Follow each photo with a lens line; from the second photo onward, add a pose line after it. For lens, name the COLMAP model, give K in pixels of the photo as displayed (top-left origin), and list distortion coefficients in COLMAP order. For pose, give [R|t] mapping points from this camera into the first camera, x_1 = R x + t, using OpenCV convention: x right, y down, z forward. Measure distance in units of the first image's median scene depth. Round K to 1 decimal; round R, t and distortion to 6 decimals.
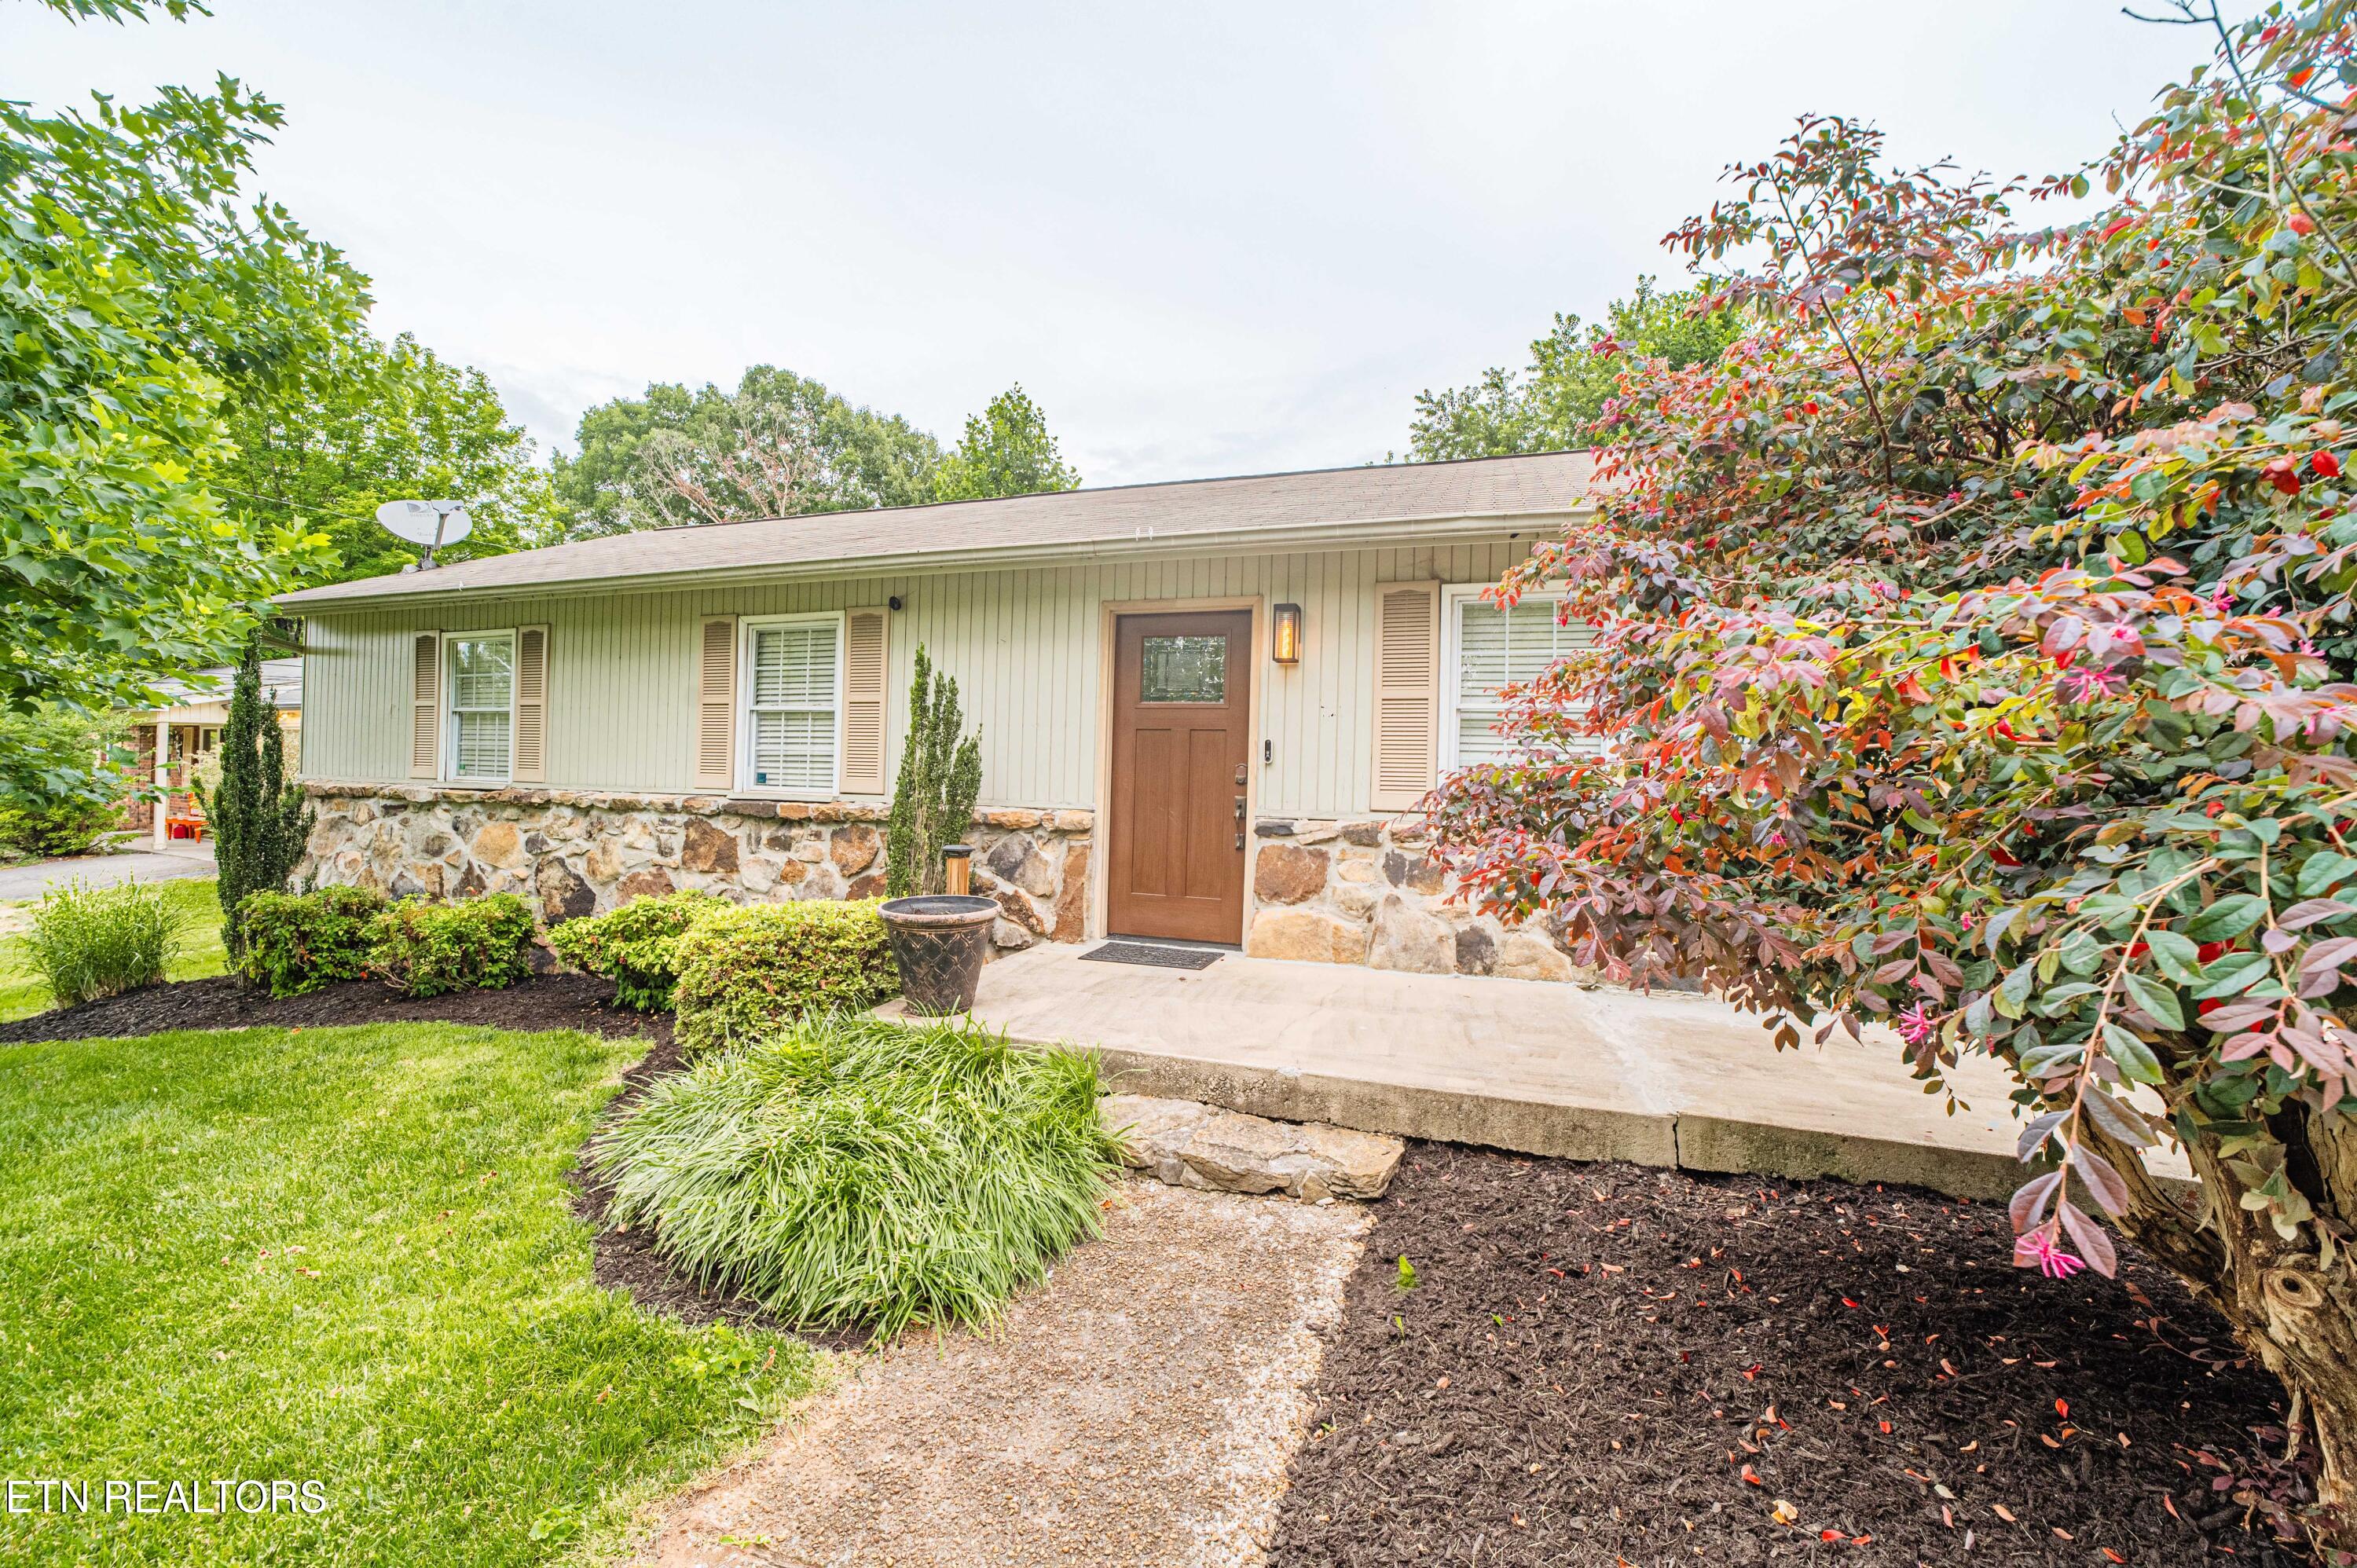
lens RADIAL K [[918.2, 0, 1171.2], [0, 918.2, 788.7], [0, 0, 1]] dist [-0.036196, 0.009138]
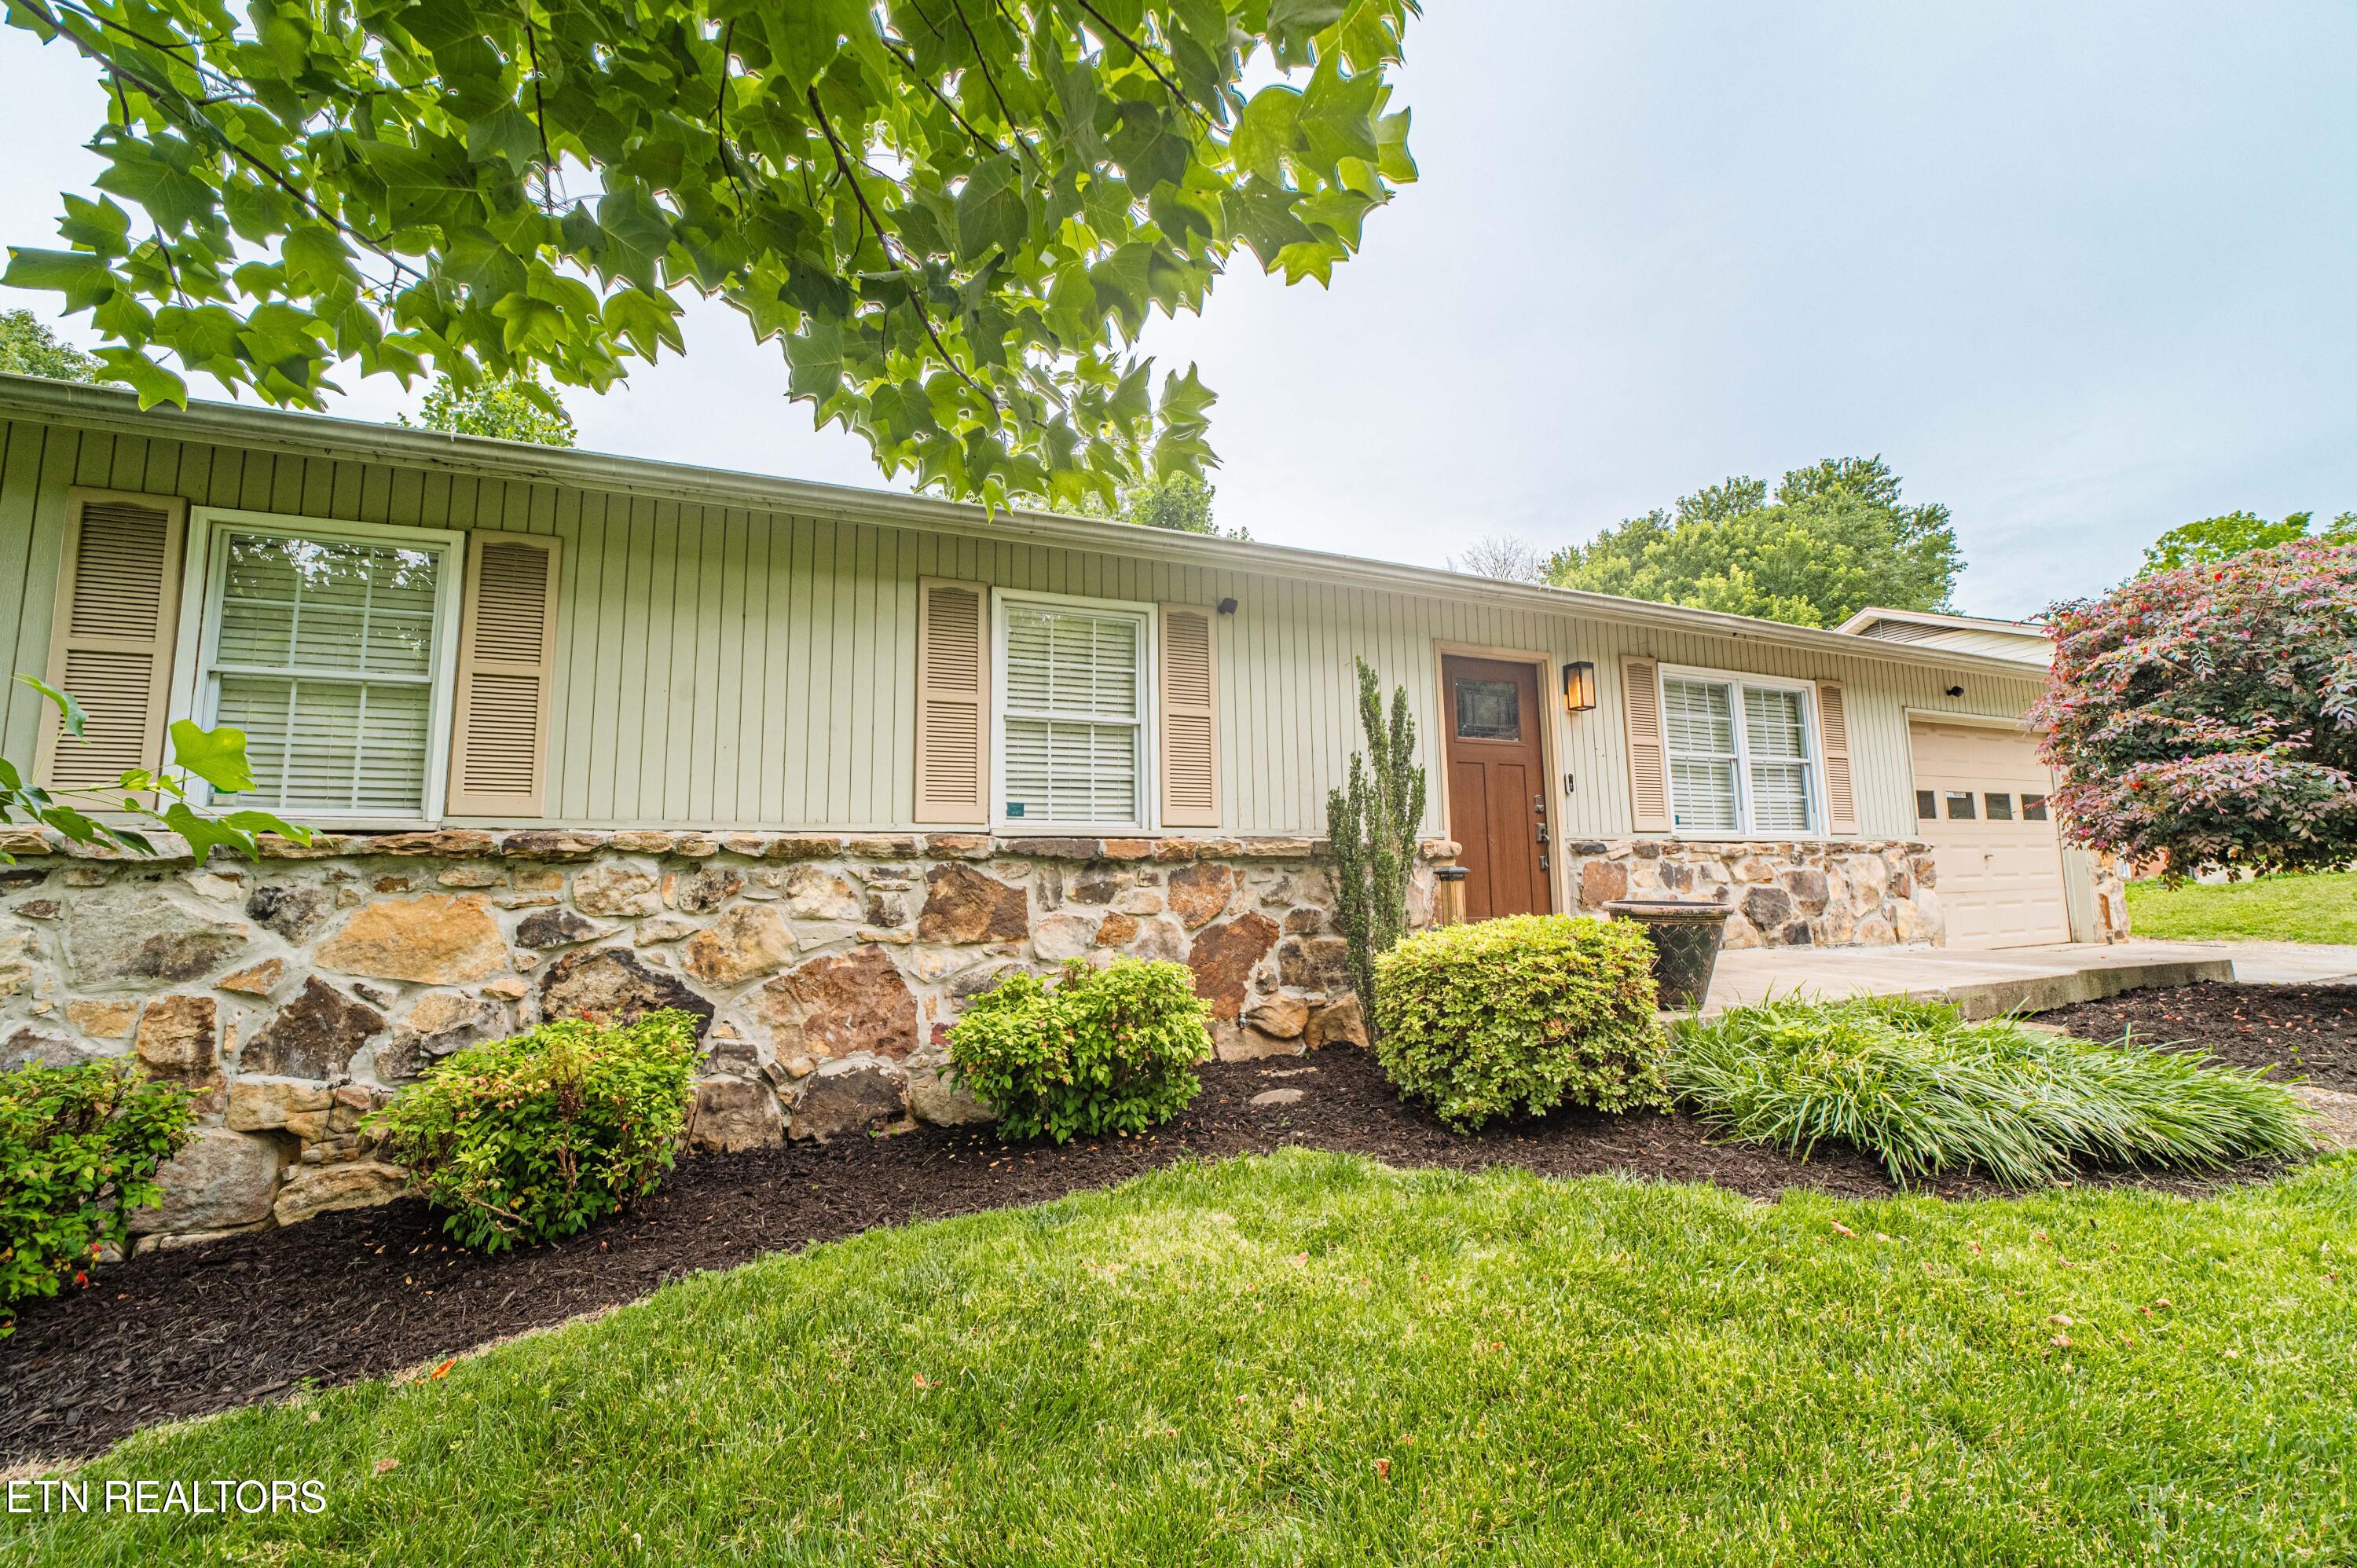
lens RADIAL K [[918.2, 0, 1171.2], [0, 918.2, 788.7], [0, 0, 1]] dist [-0.036196, 0.009138]
pose [[0.749836, 0.034383, 0.660730, -0.781452], [0.037413, 0.994847, -0.094227, 0.042230], [-0.660565, 0.095375, 0.744686, 0.344954]]
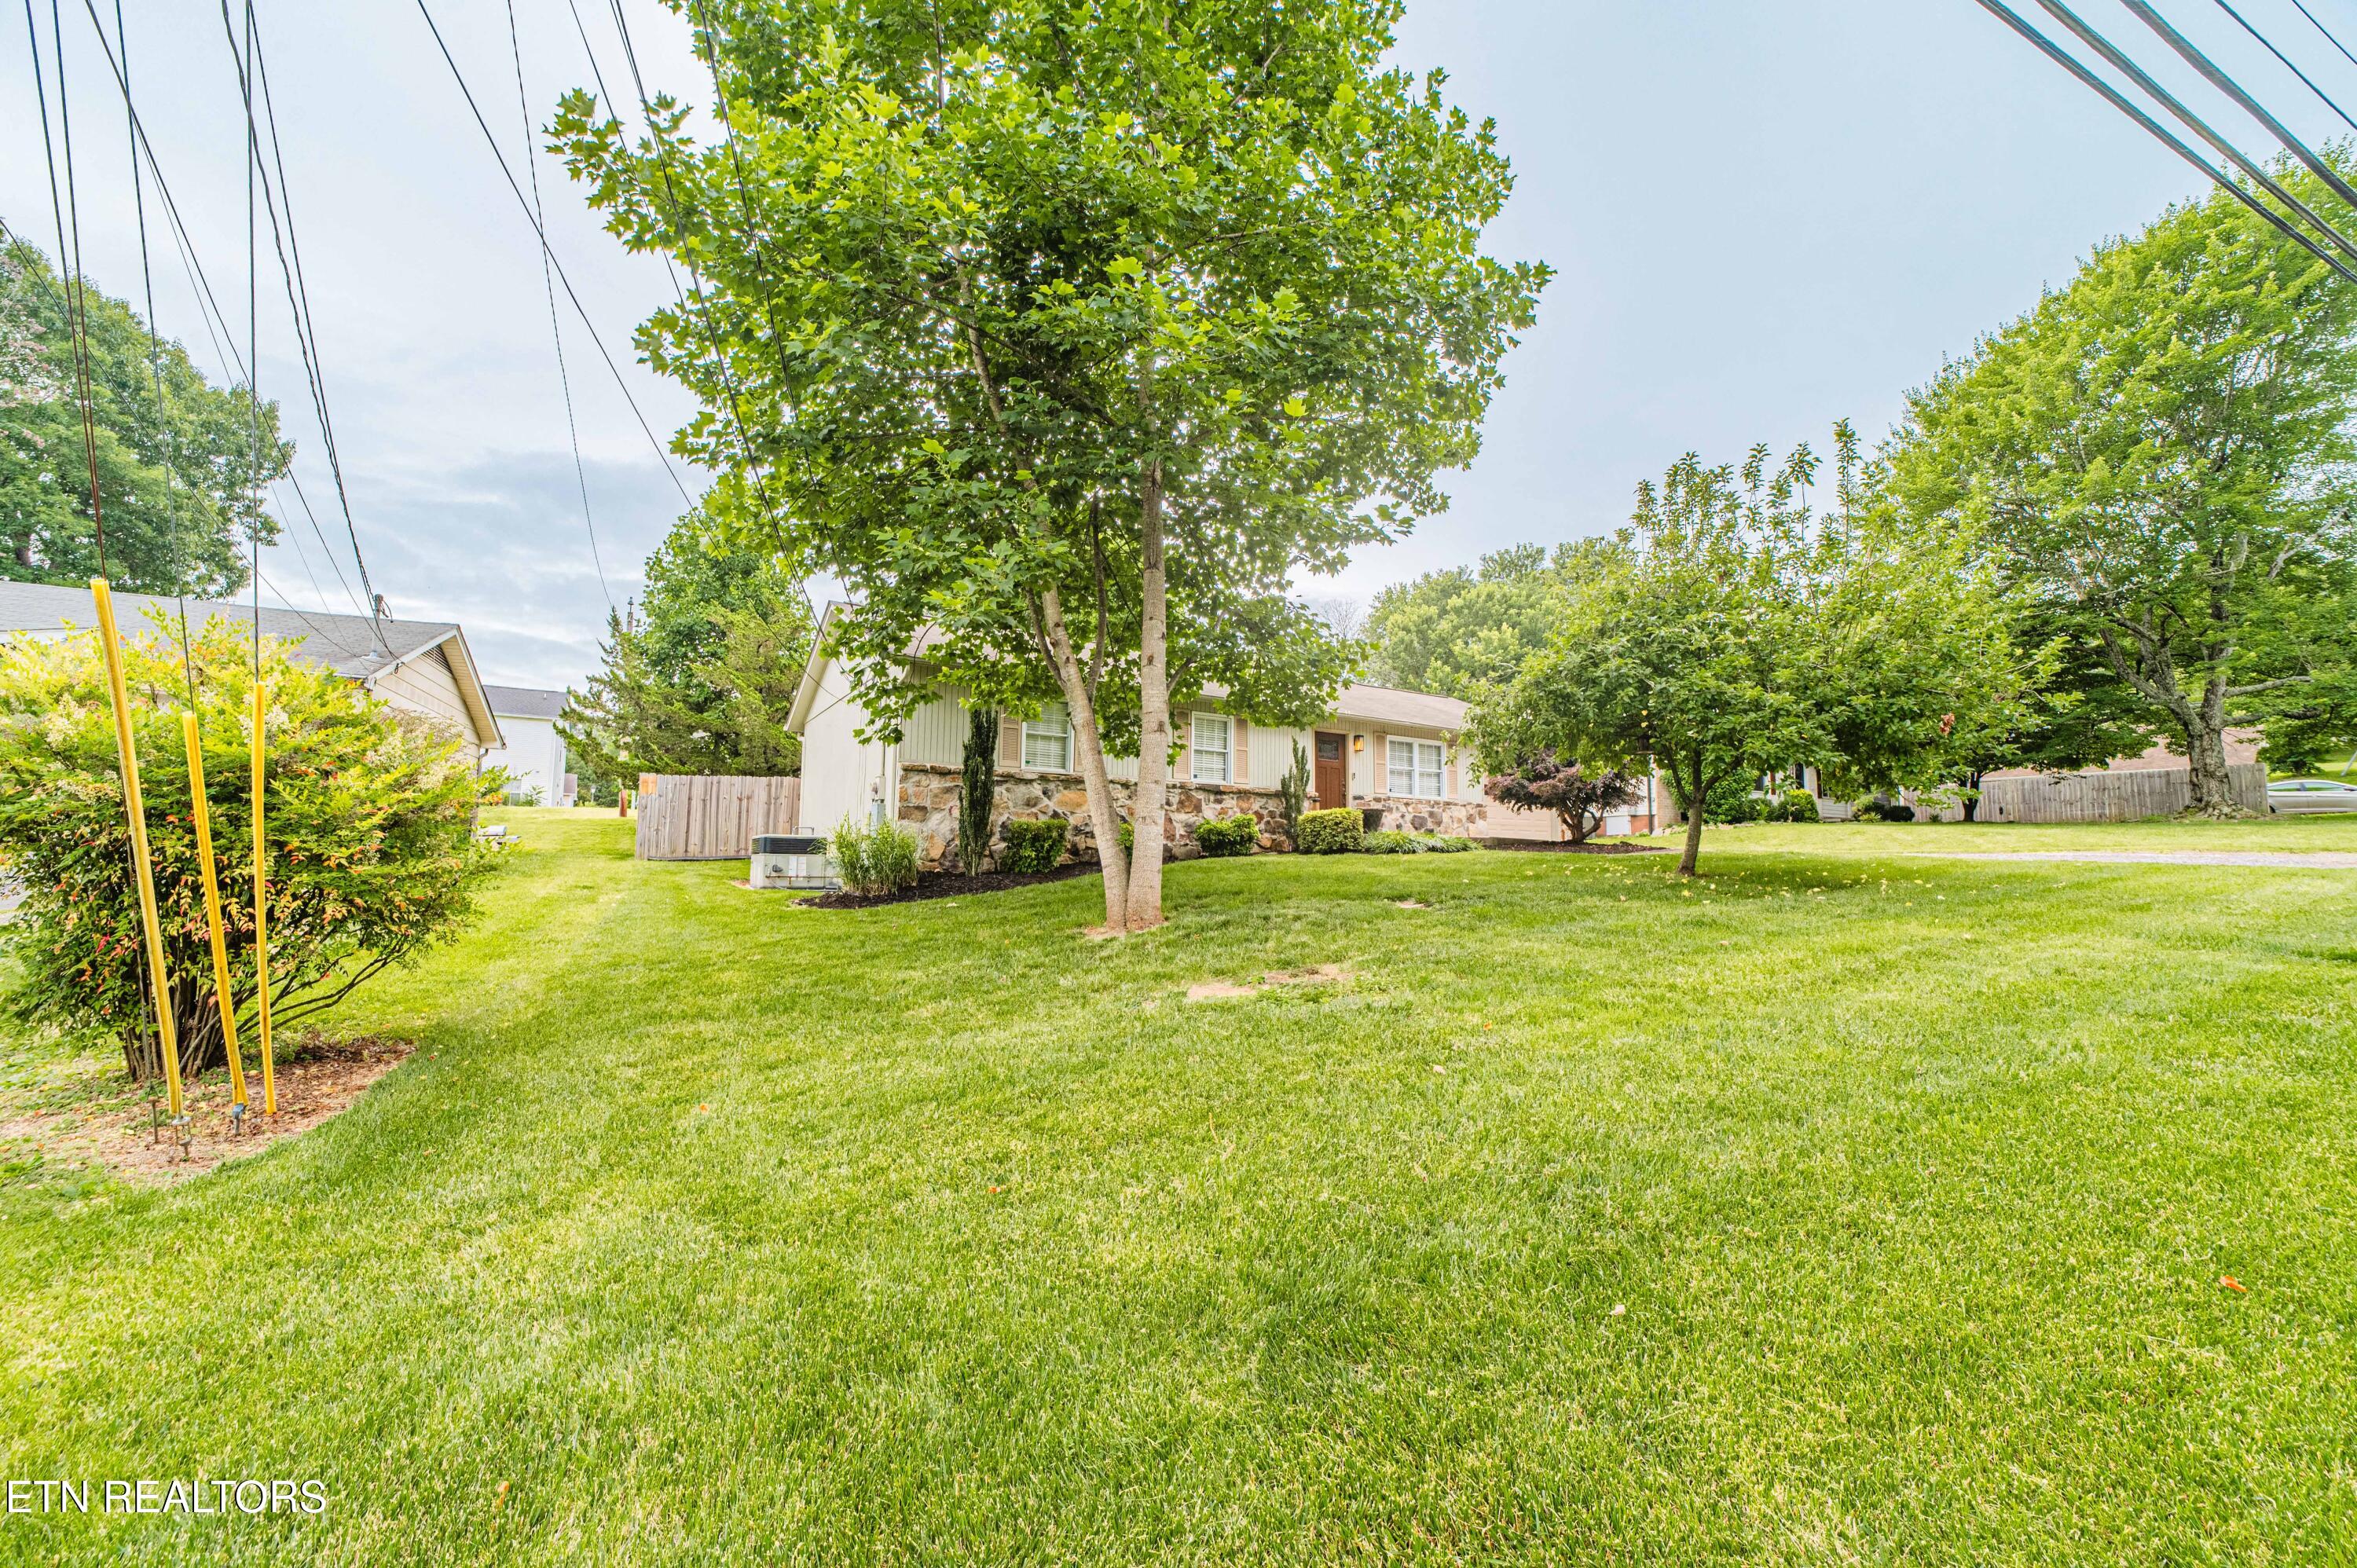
lens RADIAL K [[918.2, 0, 1171.2], [0, 918.2, 788.7], [0, 0, 1]] dist [-0.036196, 0.009138]
pose [[0.627278, 0.046451, 0.777409, -2.270203], [0.005950, 0.997905, -0.064427, 0.171165], [-0.778772, 0.045040, 0.625688, -0.483087]]
